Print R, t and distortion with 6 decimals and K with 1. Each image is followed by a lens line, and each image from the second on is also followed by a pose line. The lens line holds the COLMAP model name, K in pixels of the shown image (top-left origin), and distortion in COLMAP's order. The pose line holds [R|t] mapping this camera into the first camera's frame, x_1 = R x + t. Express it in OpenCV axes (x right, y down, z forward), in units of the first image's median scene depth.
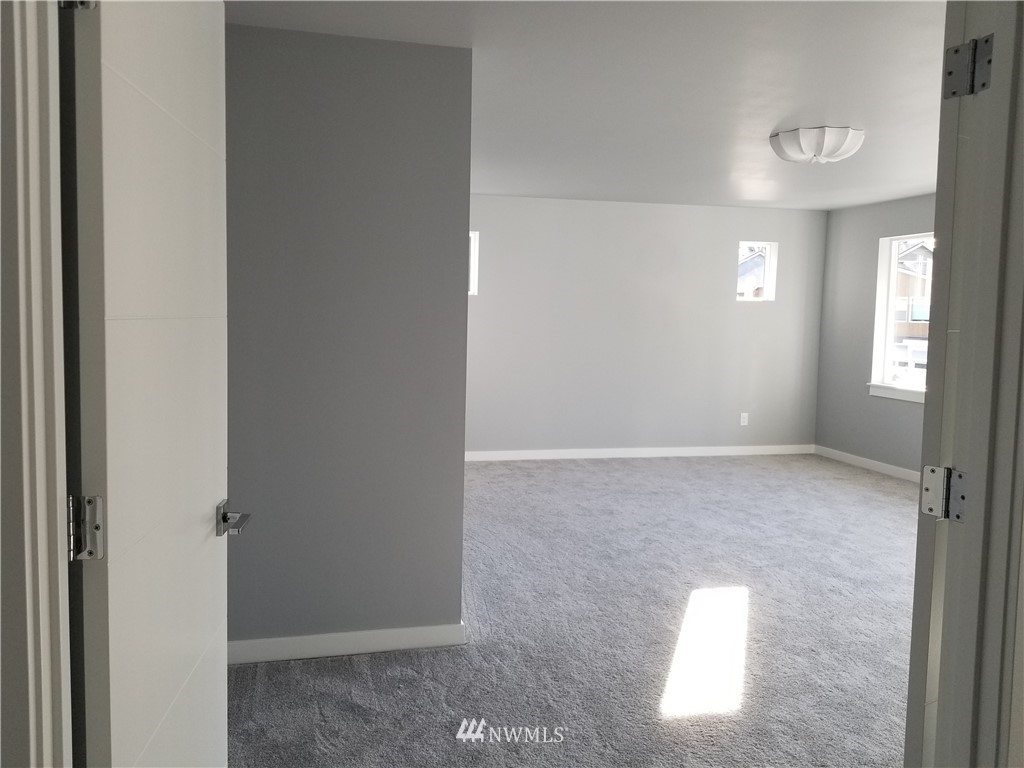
lens RADIAL K [[788.2, 0, 495.7], [0, 788.2, 362.7], [0, 0, 1]] dist [0.116048, -0.226768]
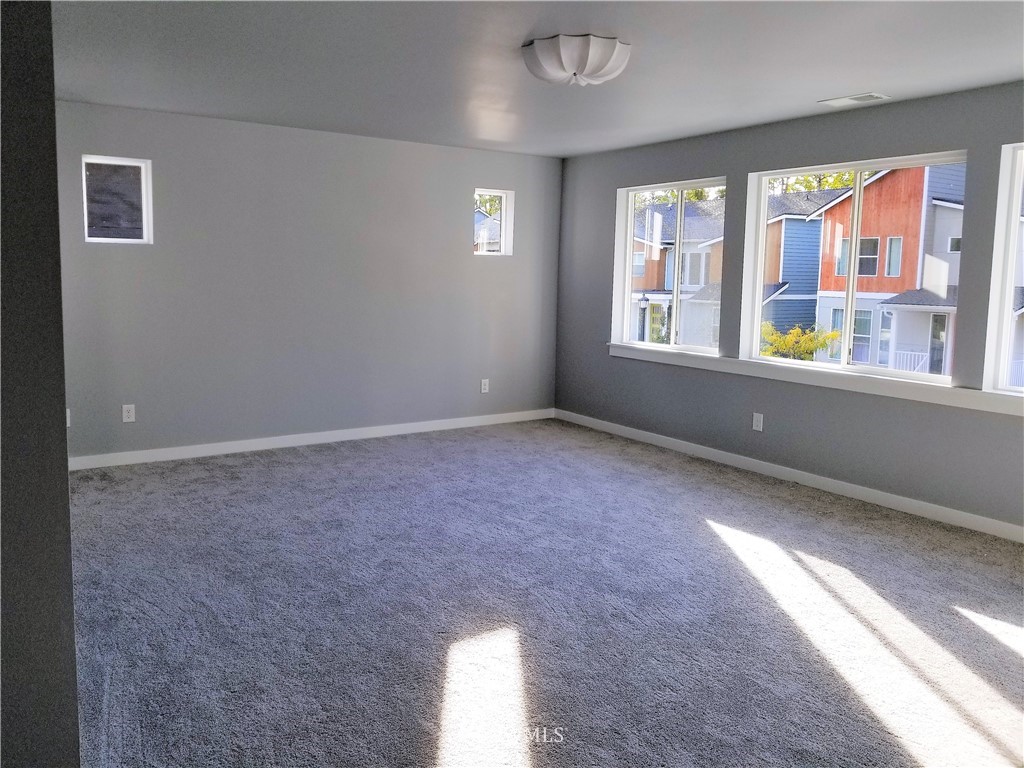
lens RADIAL K [[788.2, 0, 495.7], [0, 788.2, 362.7], [0, 0, 1]] dist [0.116048, -0.226768]
pose [[0.942530, -0.041578, 0.331525, 0.041592], [0.022317, 0.997845, 0.061697, -0.018251], [-0.333376, -0.050753, 0.941427, 0.241306]]
